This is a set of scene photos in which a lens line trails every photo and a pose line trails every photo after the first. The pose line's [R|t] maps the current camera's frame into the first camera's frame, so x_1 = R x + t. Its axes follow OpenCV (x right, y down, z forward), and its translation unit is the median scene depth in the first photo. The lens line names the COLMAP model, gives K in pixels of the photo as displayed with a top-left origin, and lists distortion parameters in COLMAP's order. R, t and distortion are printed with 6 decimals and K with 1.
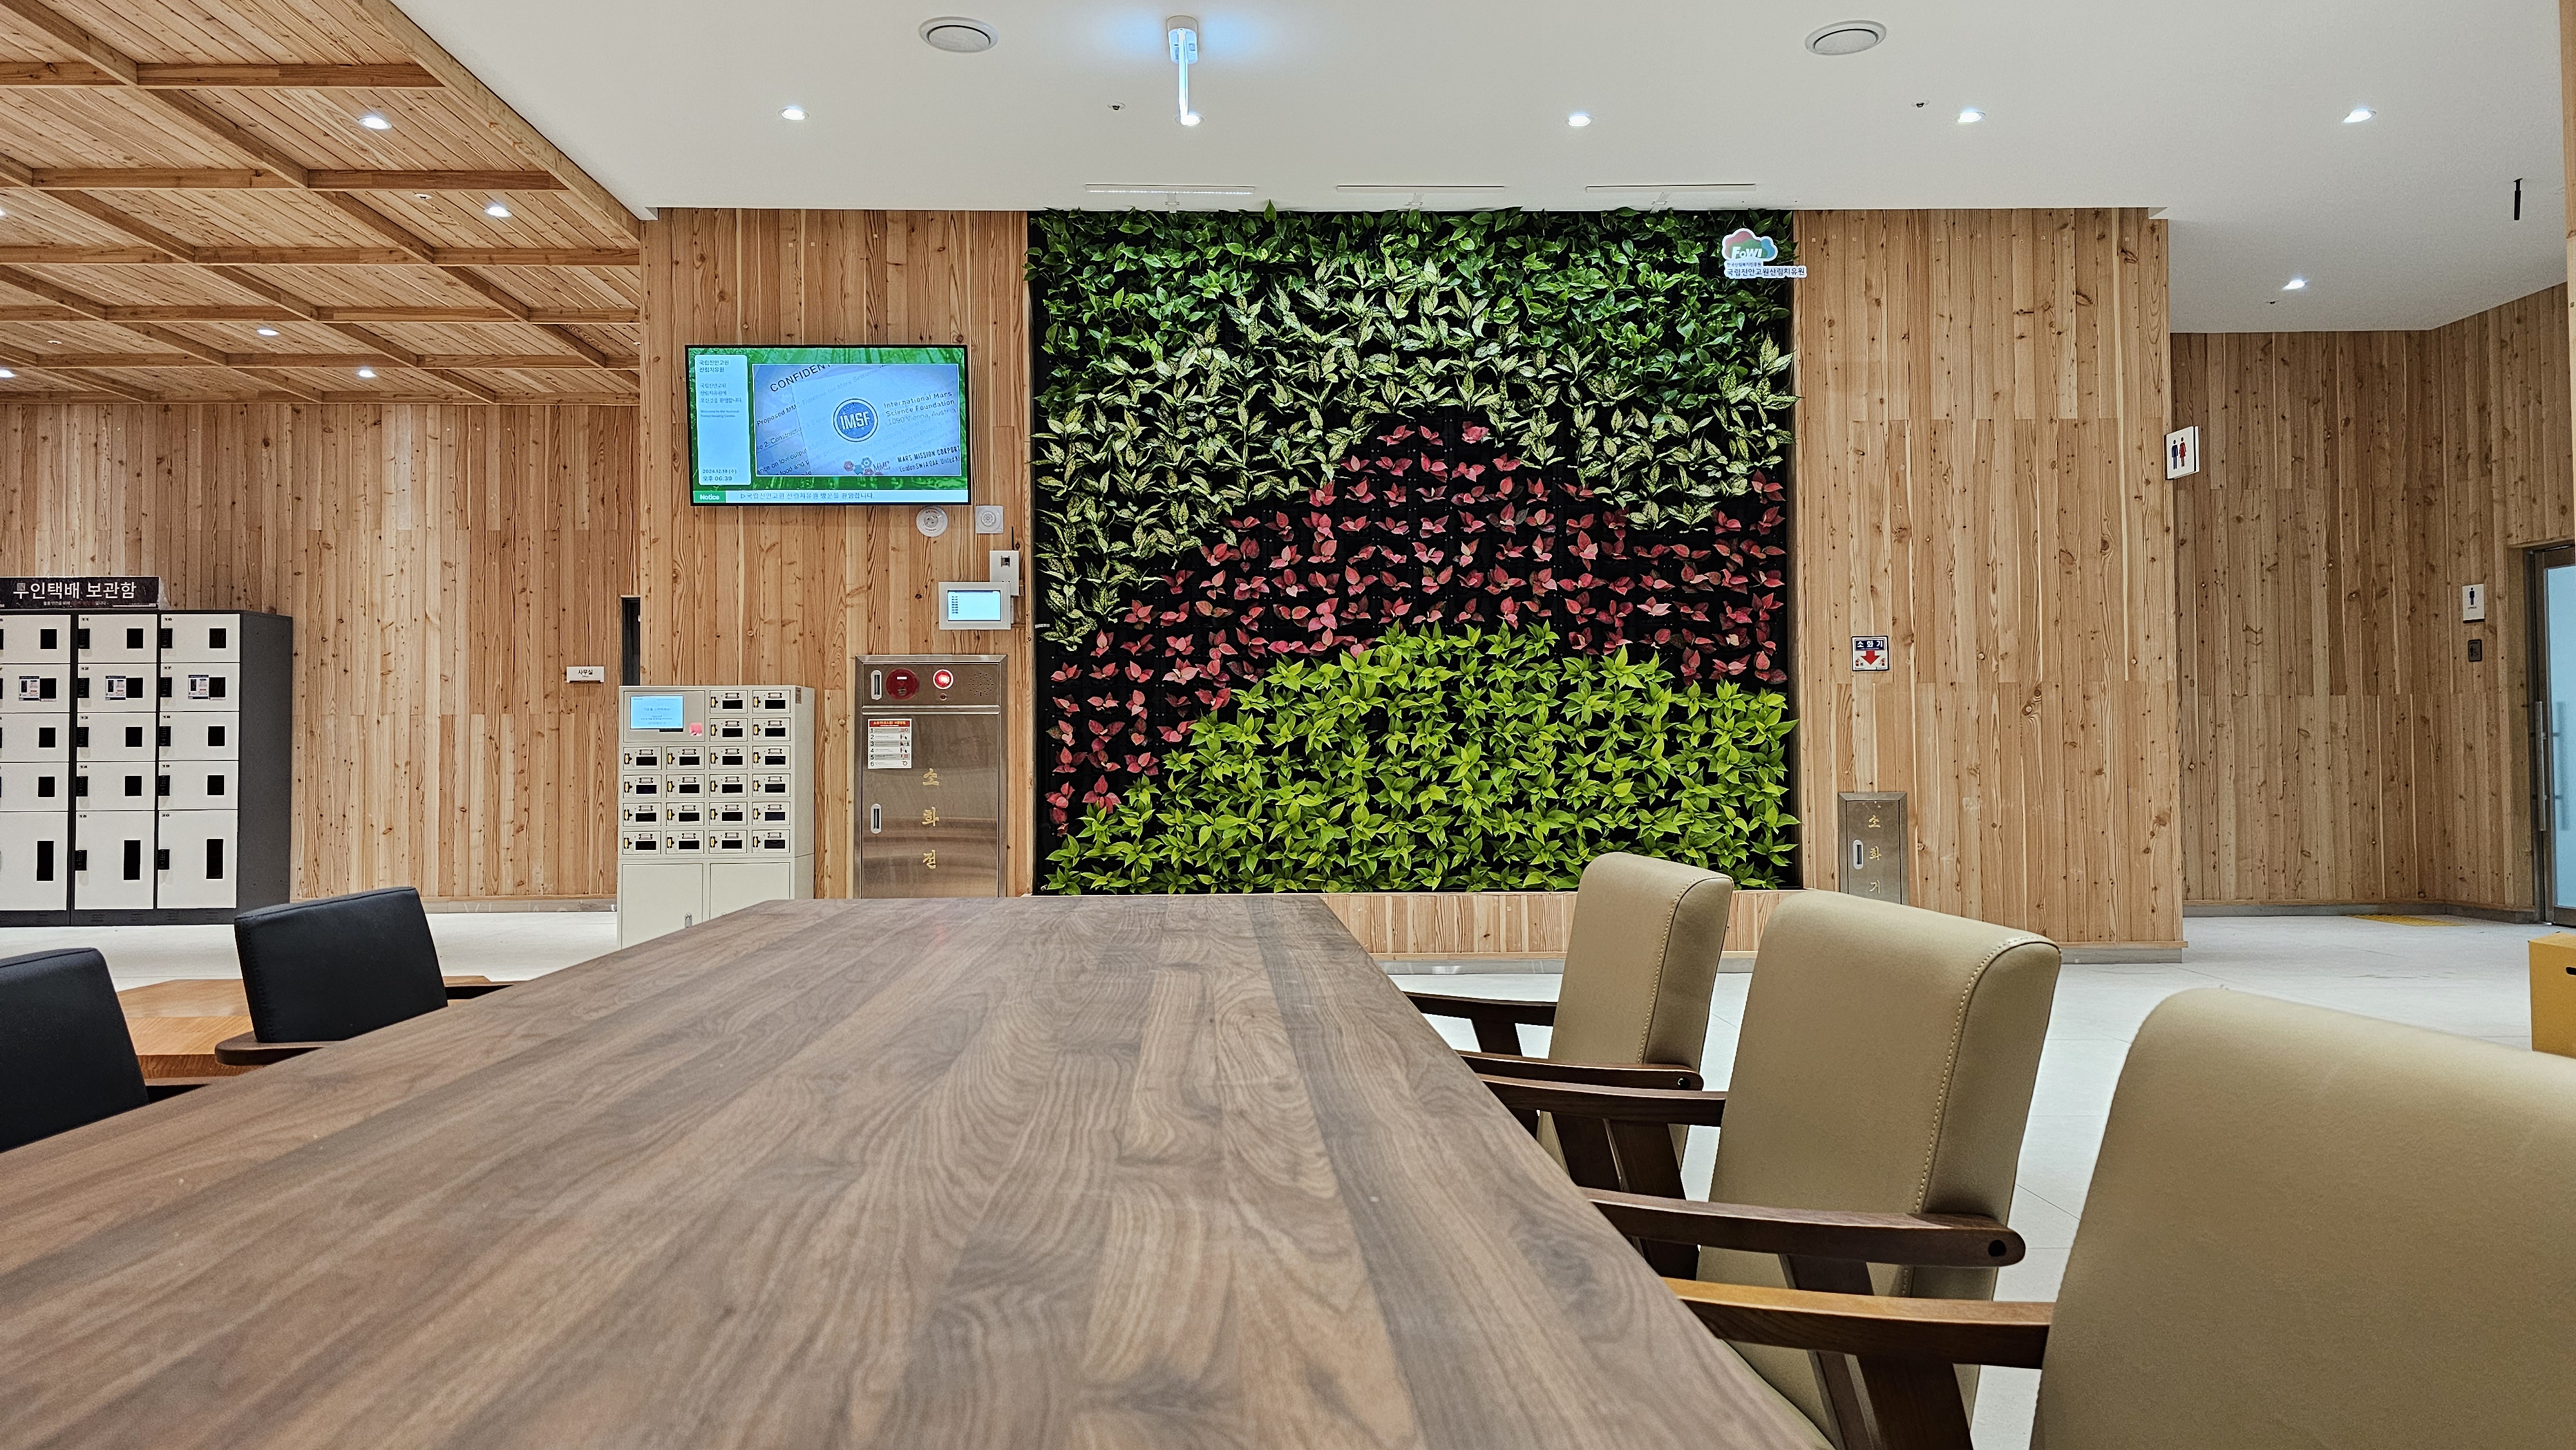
lens RADIAL K [[1715.7, 0, 1287.4], [0, 1715.7, 707.9], [0, 0, 1]] dist [0.119065, -0.139077]
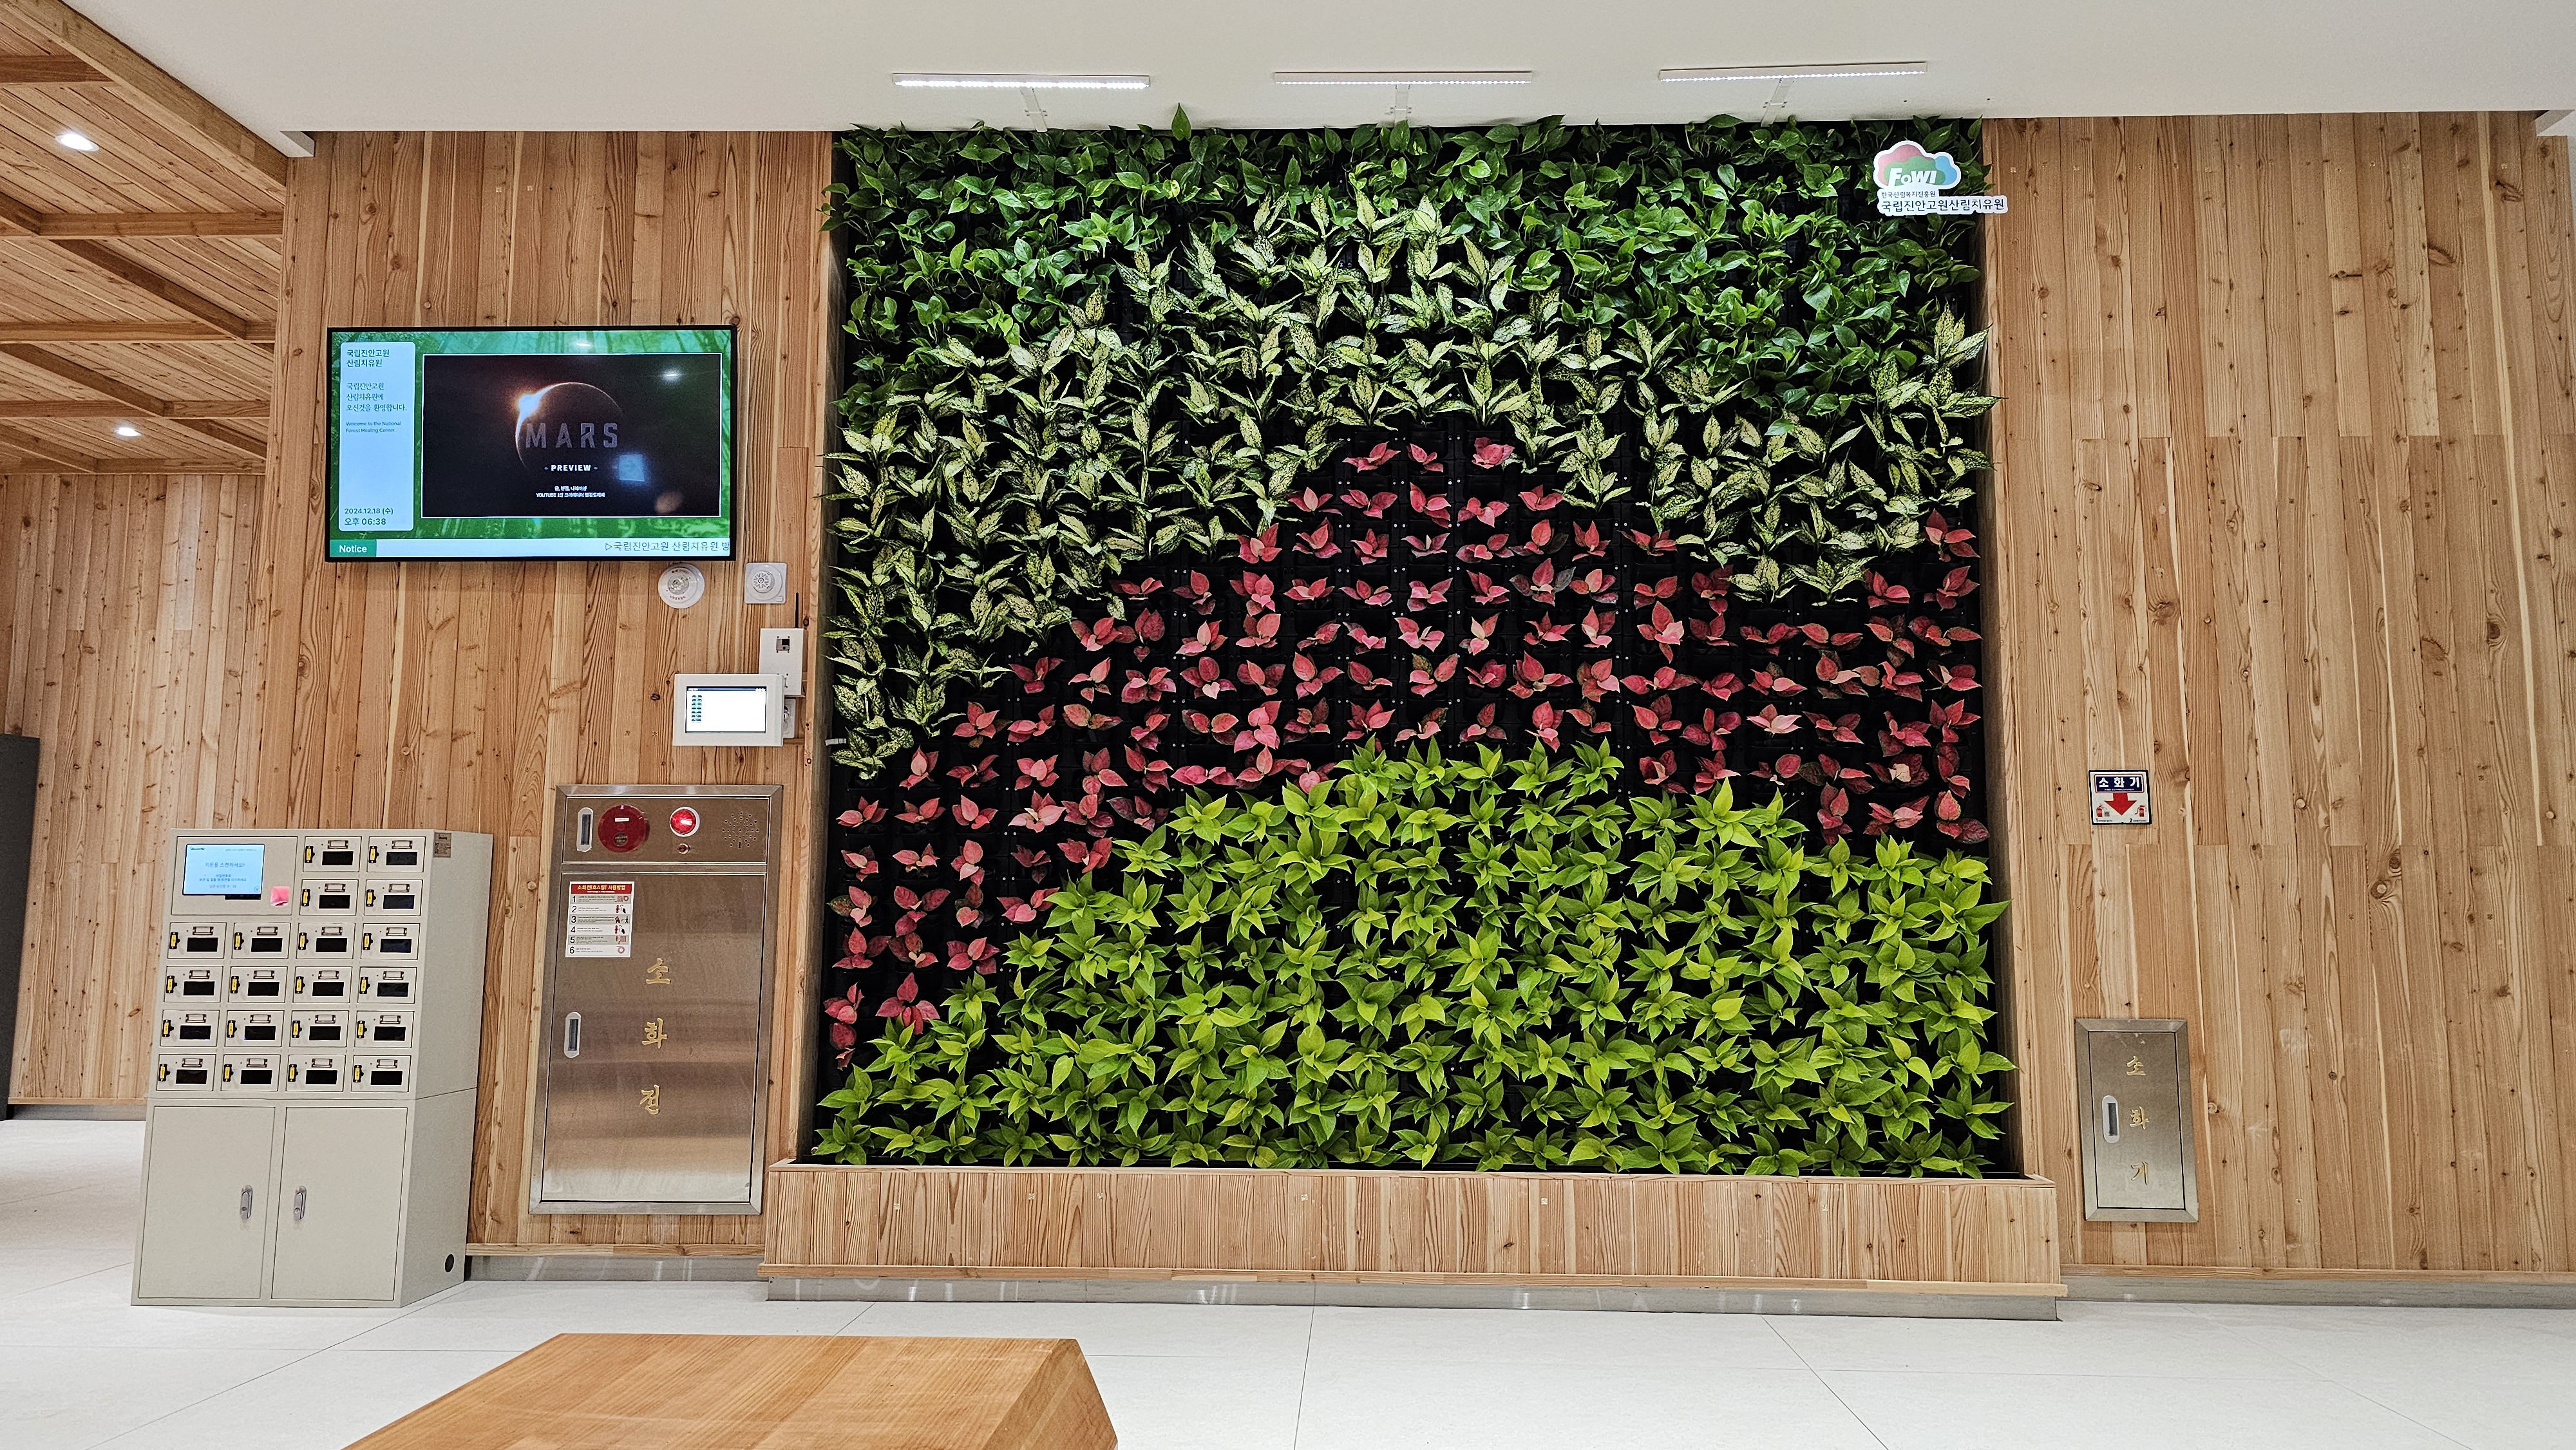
lens RADIAL K [[1715.8, 0, 1307.5], [0, 1715.8, 708.7], [0, 0, 1]] dist [0.102362, -0.116389]
pose [[0.998172, 0.006503, -0.060079, 0.078496], [-0.011609, 0.996311, -0.085028, -0.006067], [0.059304, 0.085570, 0.994566, 0.352432]]
